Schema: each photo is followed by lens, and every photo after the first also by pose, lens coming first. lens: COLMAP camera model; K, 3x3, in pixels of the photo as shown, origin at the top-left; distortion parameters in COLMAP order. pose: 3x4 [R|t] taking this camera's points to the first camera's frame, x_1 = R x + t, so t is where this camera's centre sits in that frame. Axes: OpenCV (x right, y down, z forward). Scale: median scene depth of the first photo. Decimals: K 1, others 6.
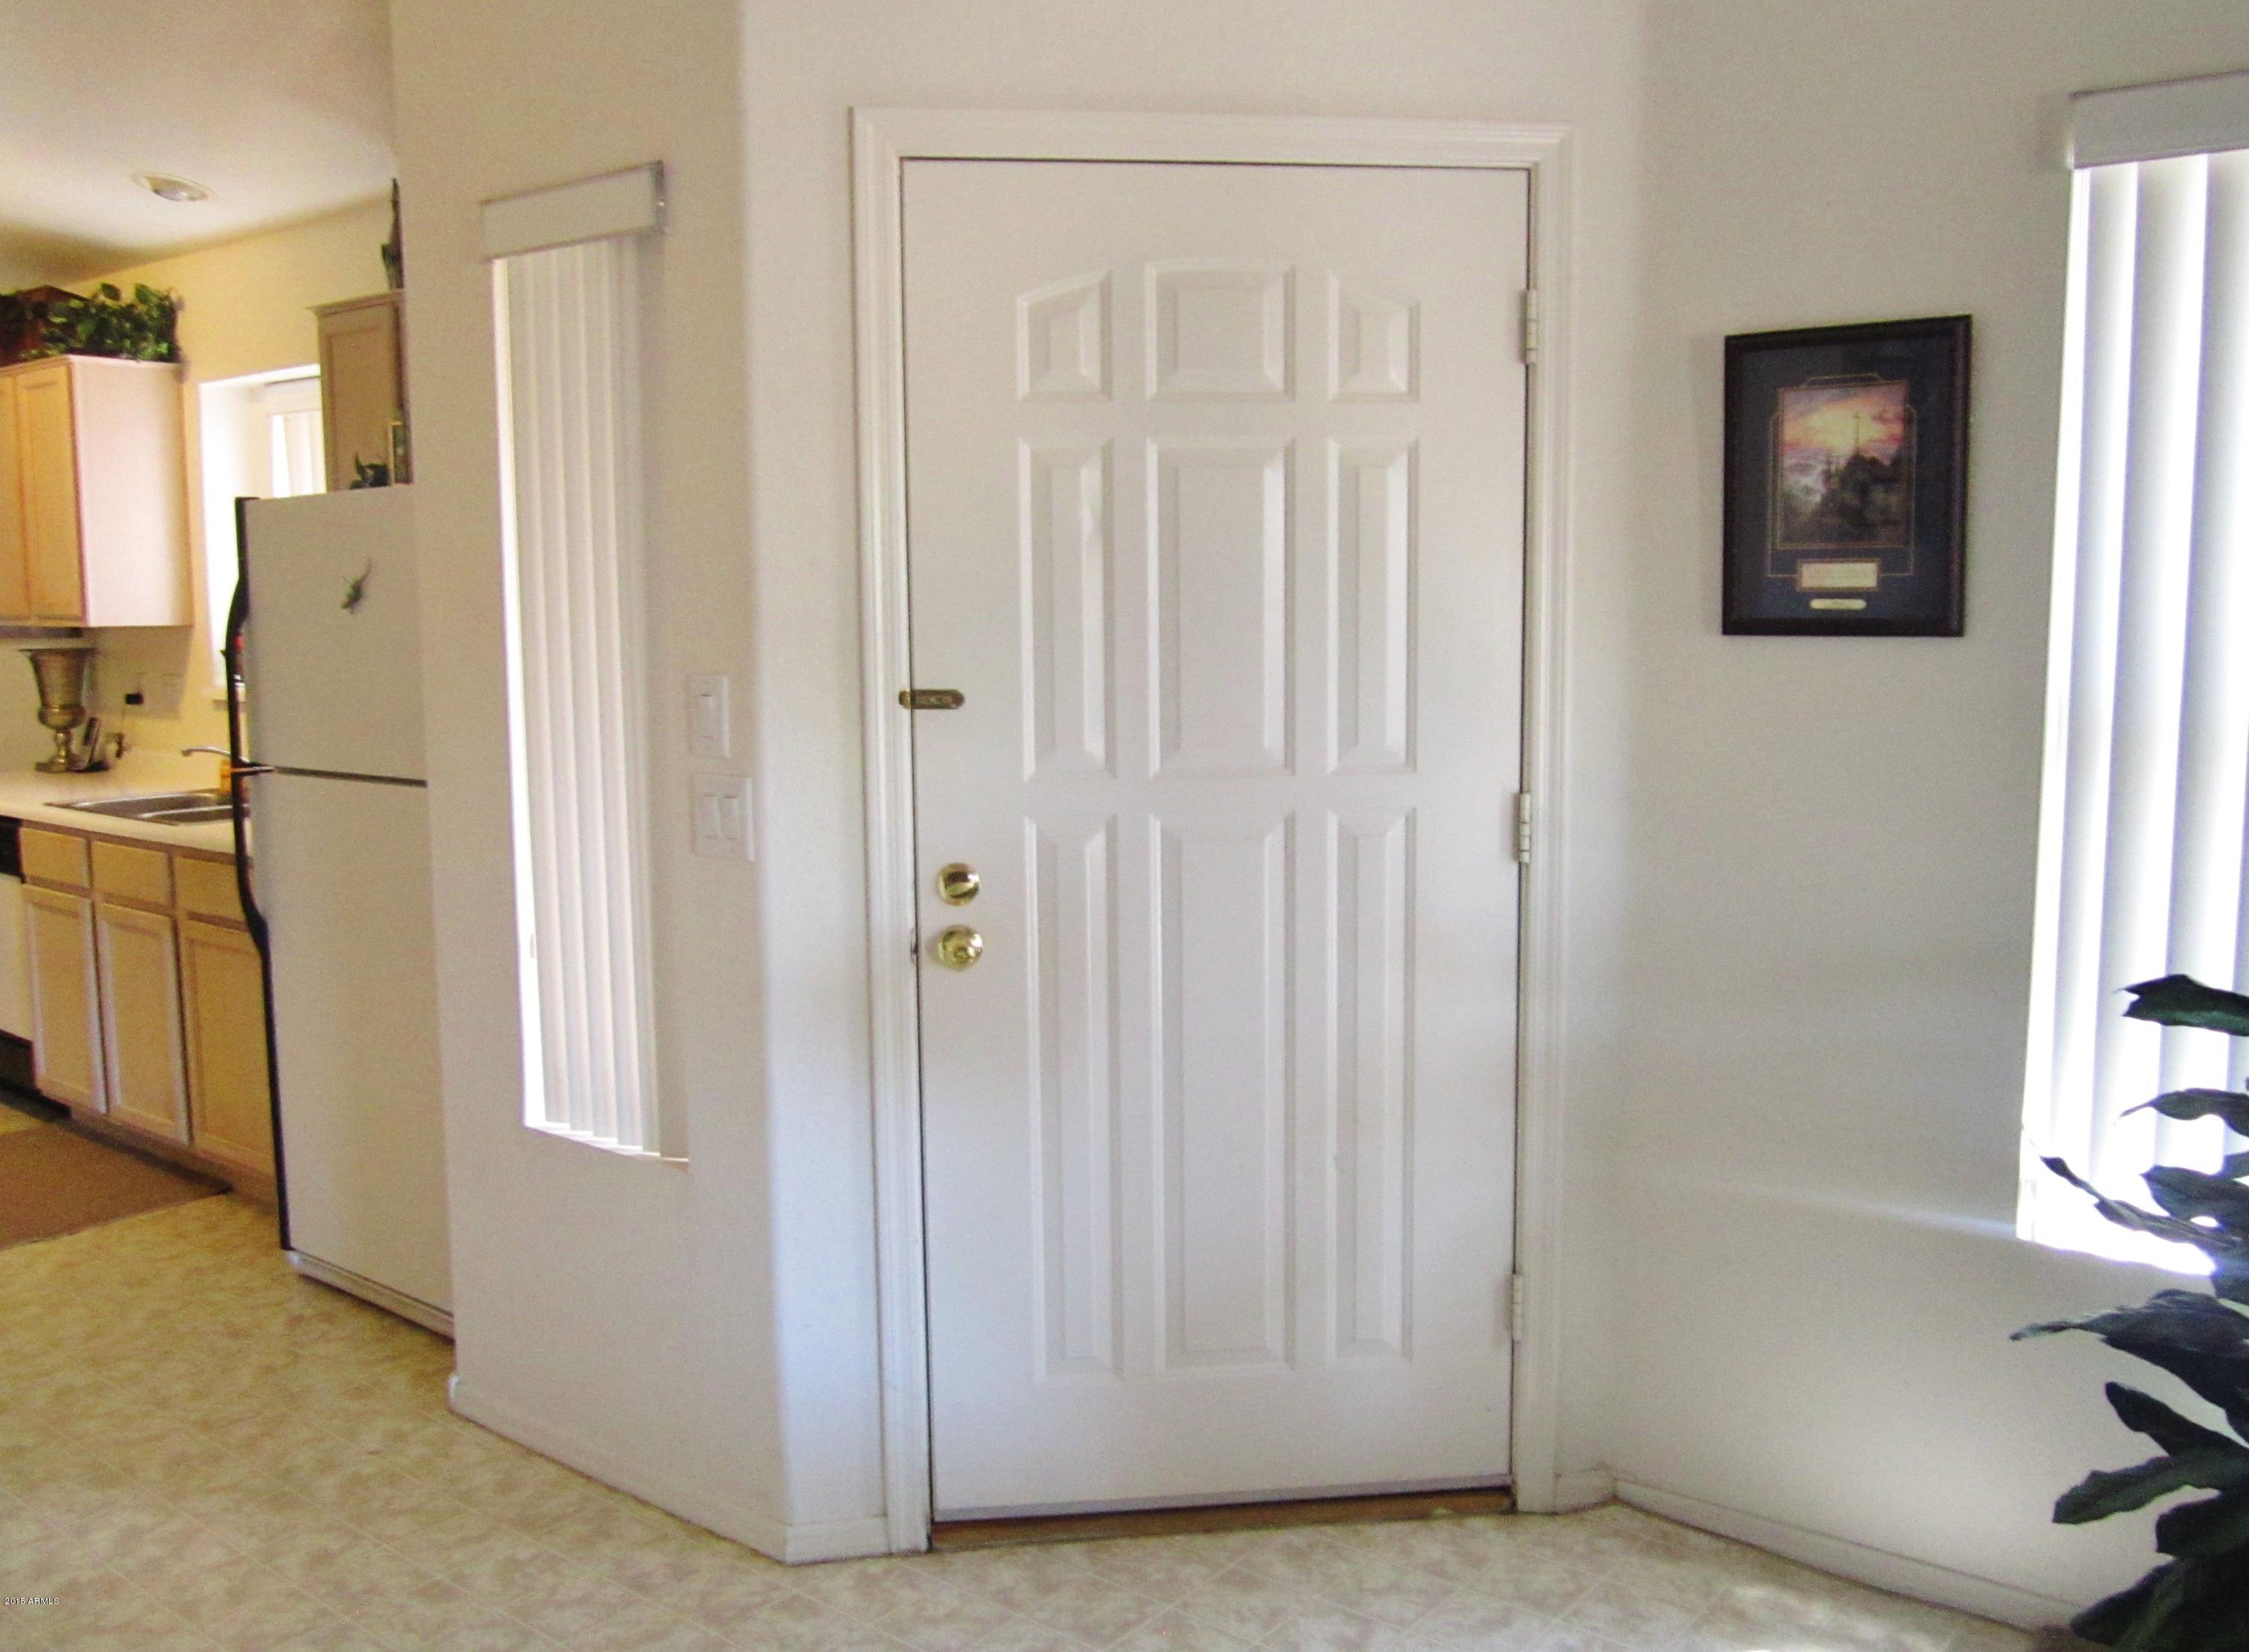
lens RADIAL K [[1932.4, 0, 1124.5], [0, 1932.4, 826.0], [0, 0, 1]] dist [-0.033716, 0.000167]
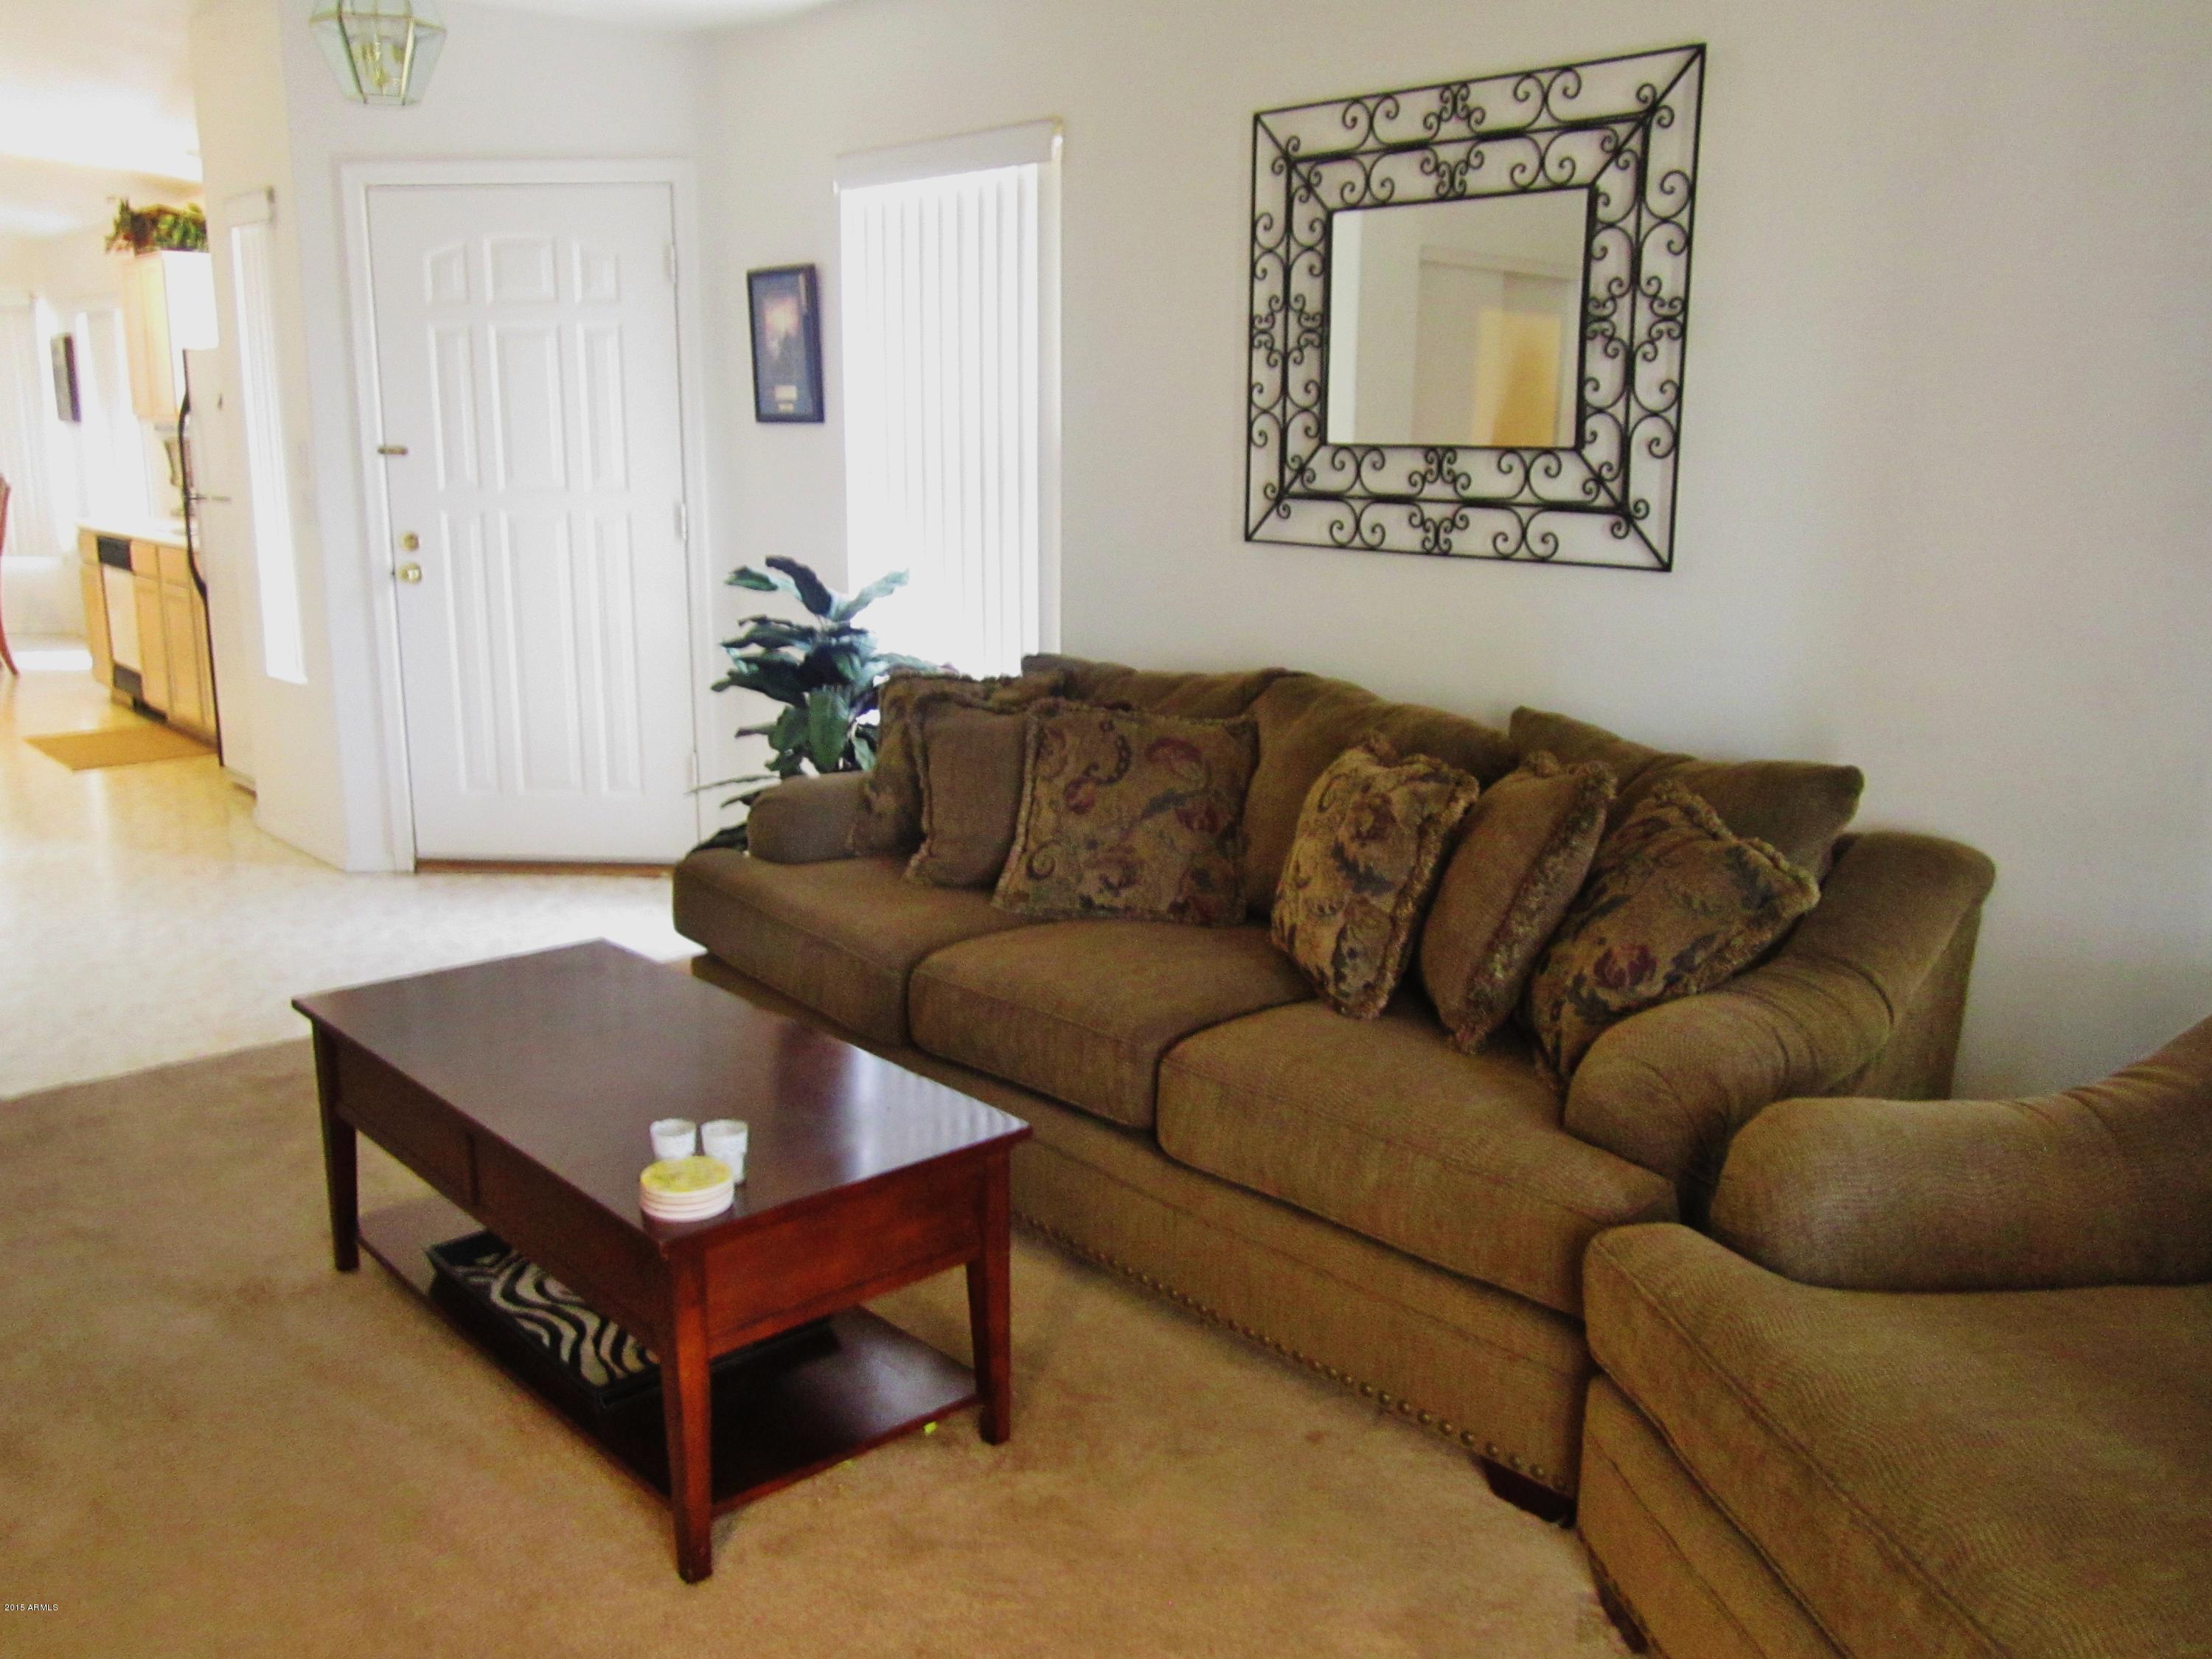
lens RADIAL K [[1813.4, 0, 1106.0], [0, 1813.4, 829.5], [0, 0, 1]] dist [-0.032625, -0.003925]
pose [[0.987342, 0.048885, -0.150886, 0.685540], [-0.033614, 0.994201, 0.102151, 0.081592], [0.155004, -0.095786, 0.983259, -0.582753]]
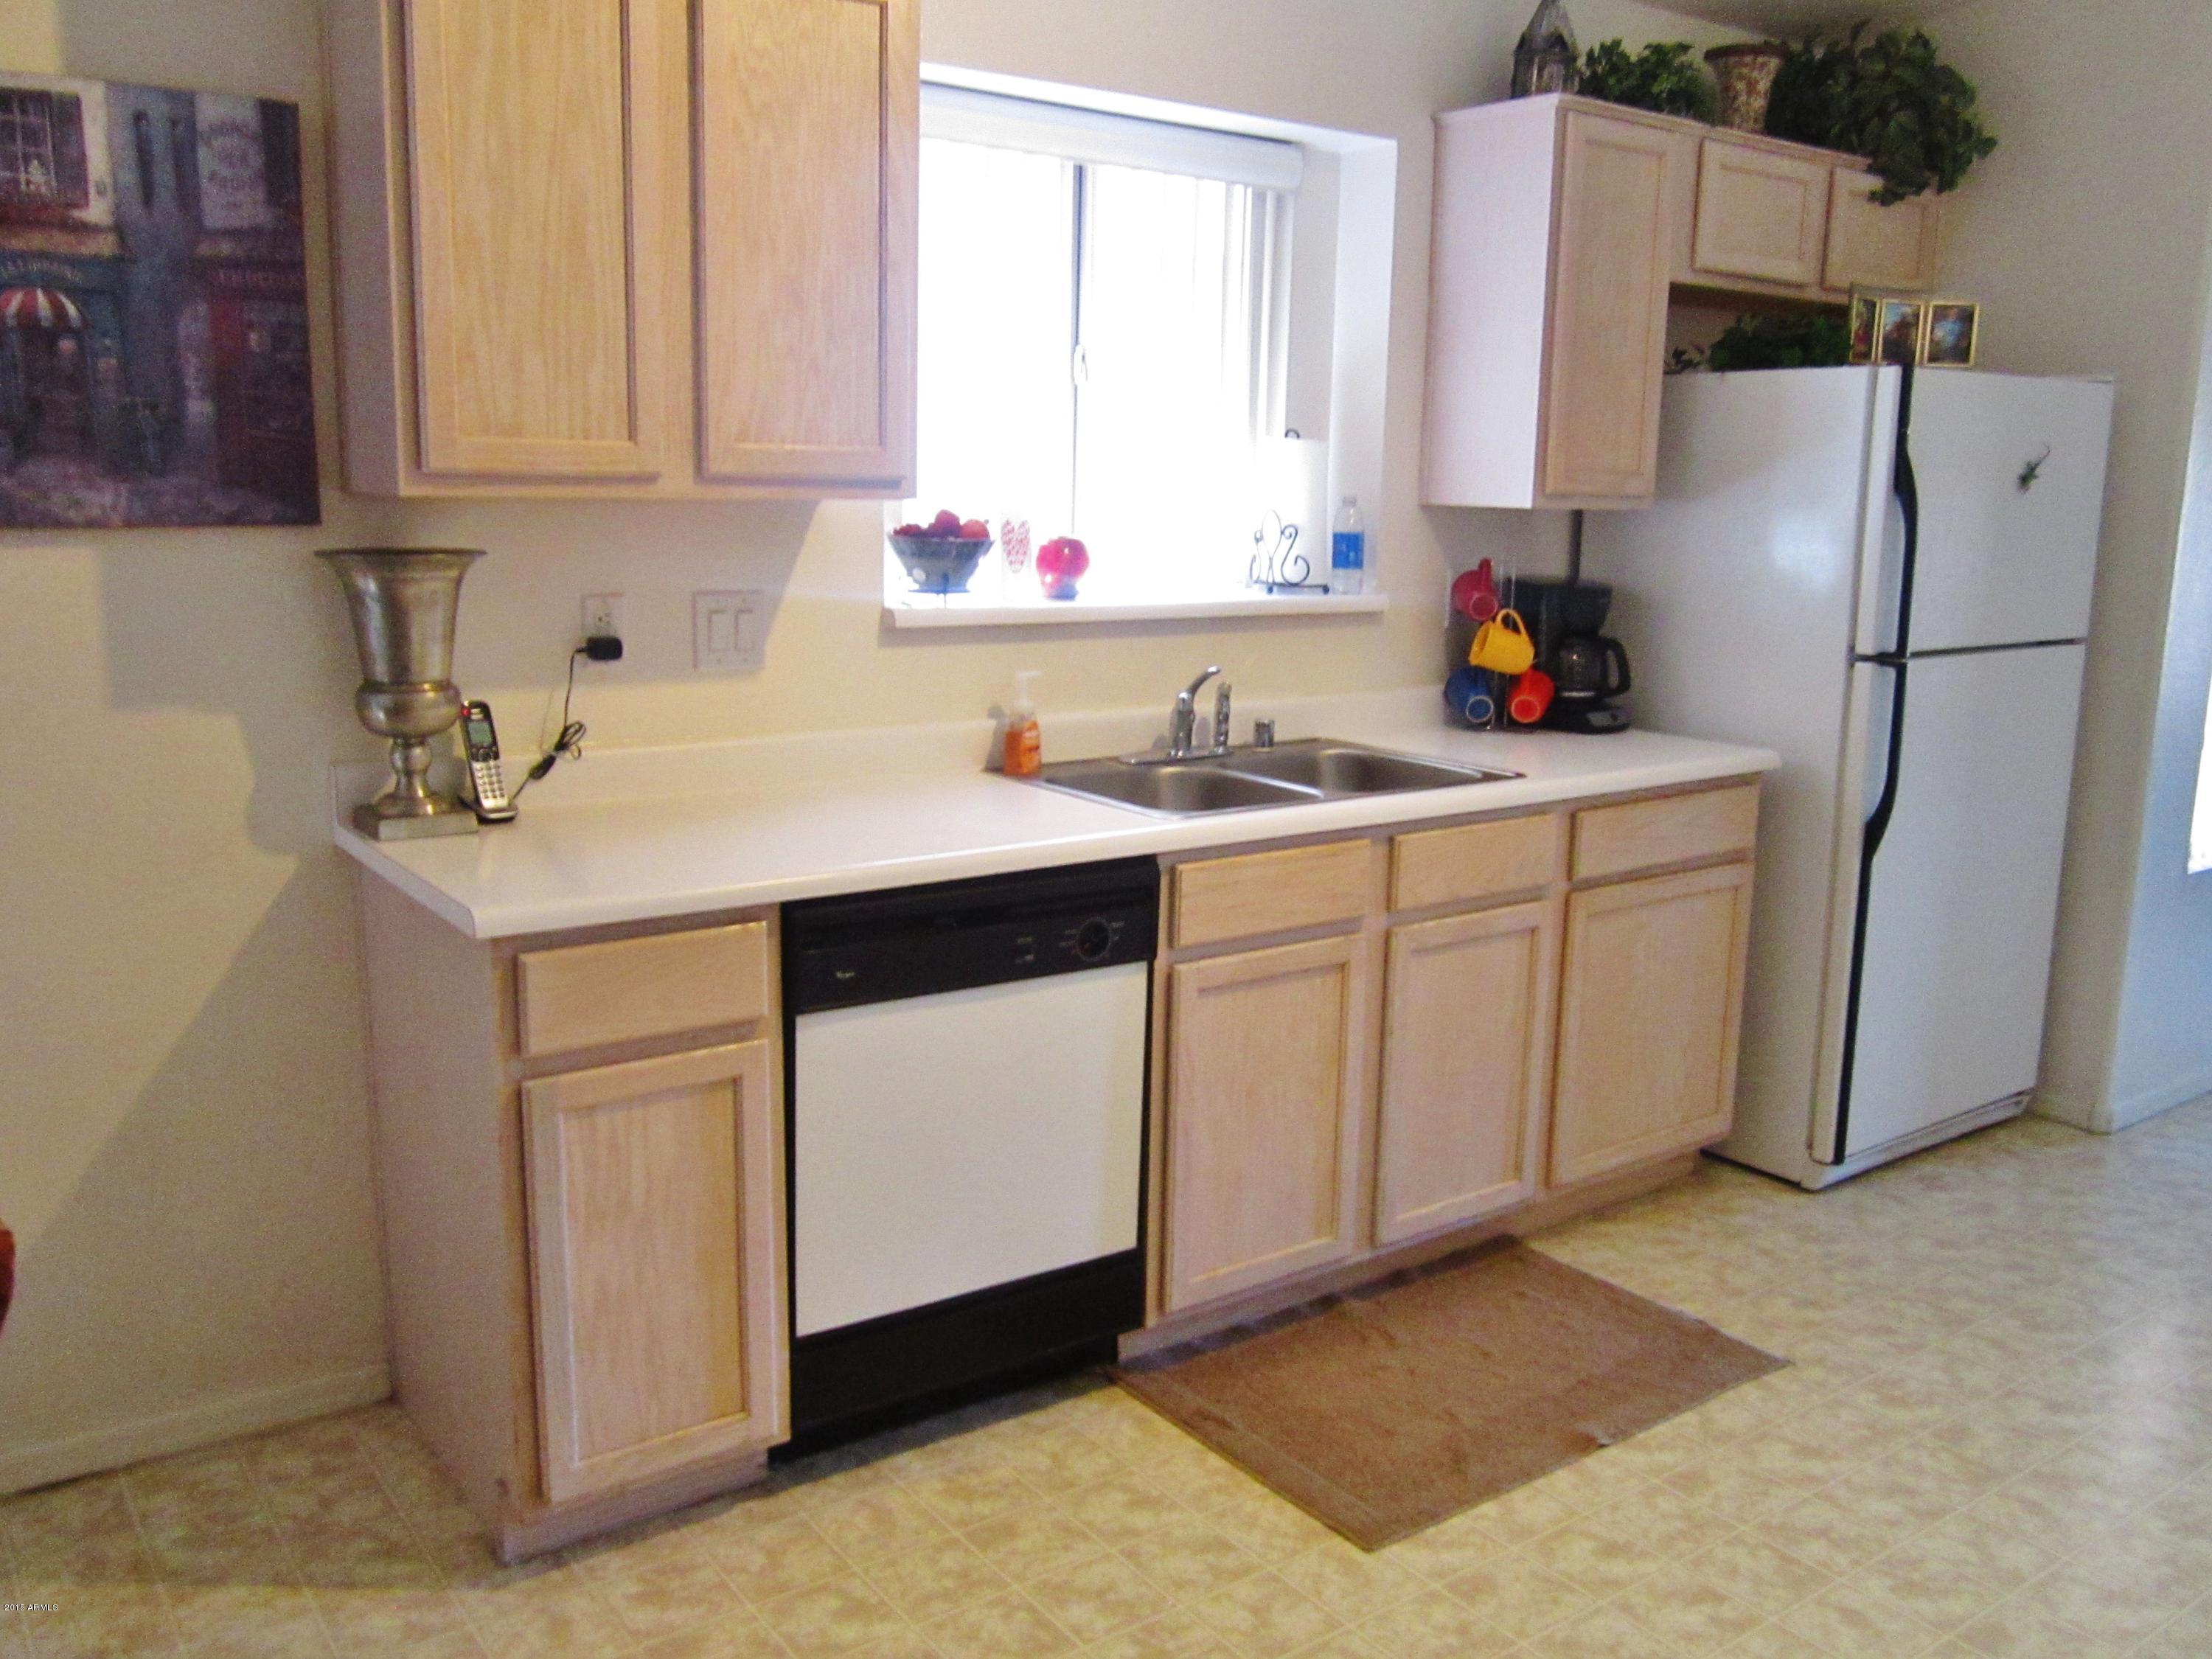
lens RADIAL K [[1813.4, 0, 1106.0], [0, 1813.4, 829.5], [0, 0, 1]] dist [-0.032625, -0.003925]
pose [[0.256872, -0.172612, 0.950906, -1.386833], [0.098655, 0.983464, 0.151873, -0.117587], [-0.961397, 0.054799, 0.269653, 1.125583]]
